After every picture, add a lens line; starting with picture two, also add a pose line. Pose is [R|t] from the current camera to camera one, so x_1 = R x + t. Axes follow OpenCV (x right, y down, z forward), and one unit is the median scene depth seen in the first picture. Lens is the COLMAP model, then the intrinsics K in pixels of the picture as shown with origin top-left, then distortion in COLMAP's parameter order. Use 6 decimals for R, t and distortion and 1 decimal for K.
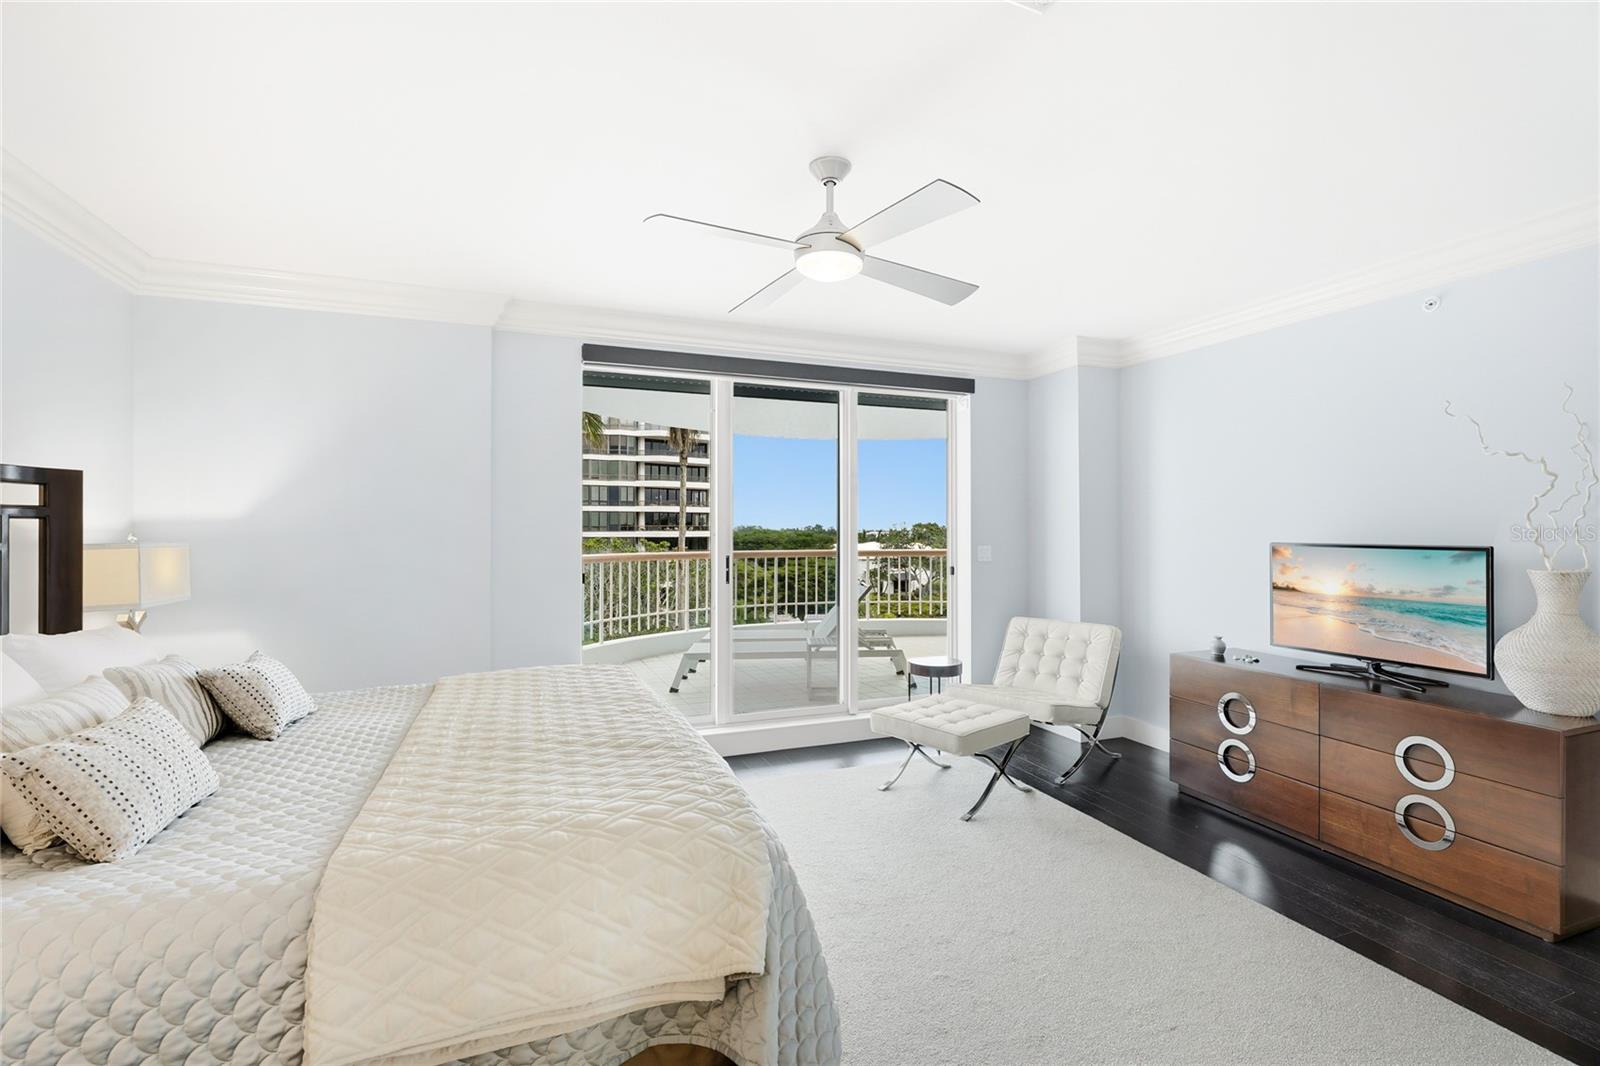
lens RADIAL K [[716.7, 0, 809.0], [0, 716.7, 524.1], [0, 0, 1]] dist [0.000457, -0.000277]
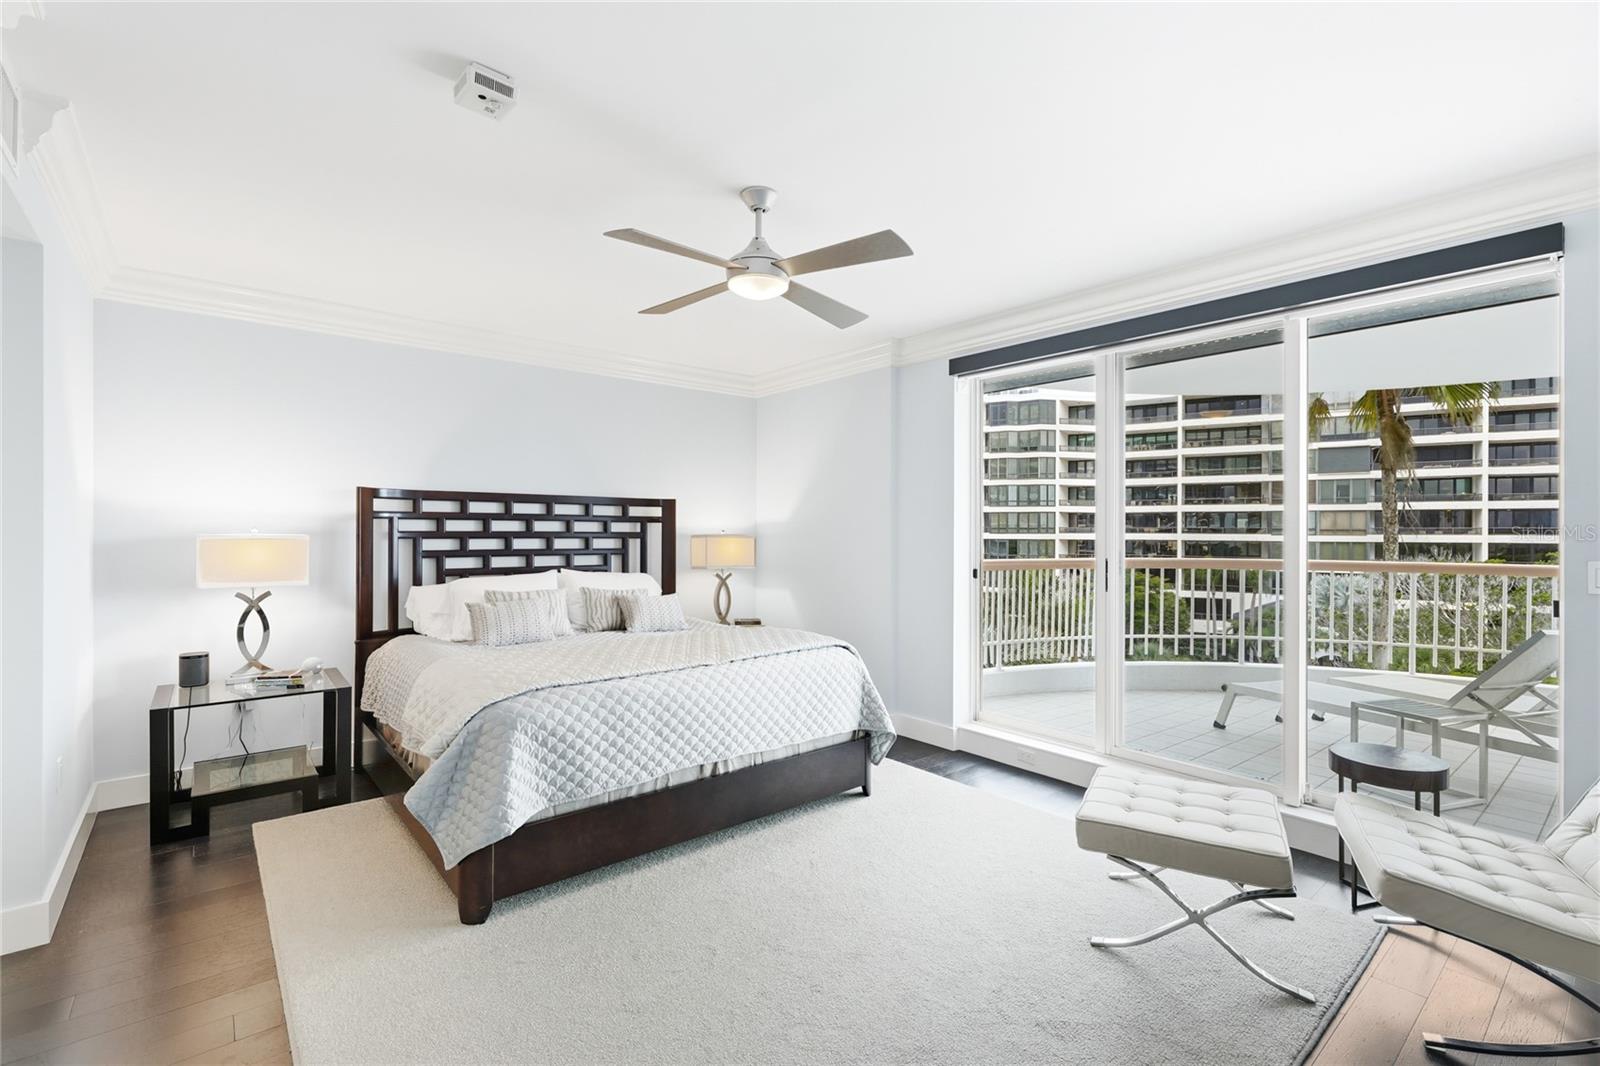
lens RADIAL K [[716.7, 0, 801.1], [0, 716.7, 530.6], [0, 0, 1]] dist [0.000457, -0.000277]
pose [[0.325843, 0.009330, -0.945378, 0.412691], [0.000774, 0.999948, 0.010135, -0.002794], [0.945424, -0.004034, 0.325819, 0.297886]]
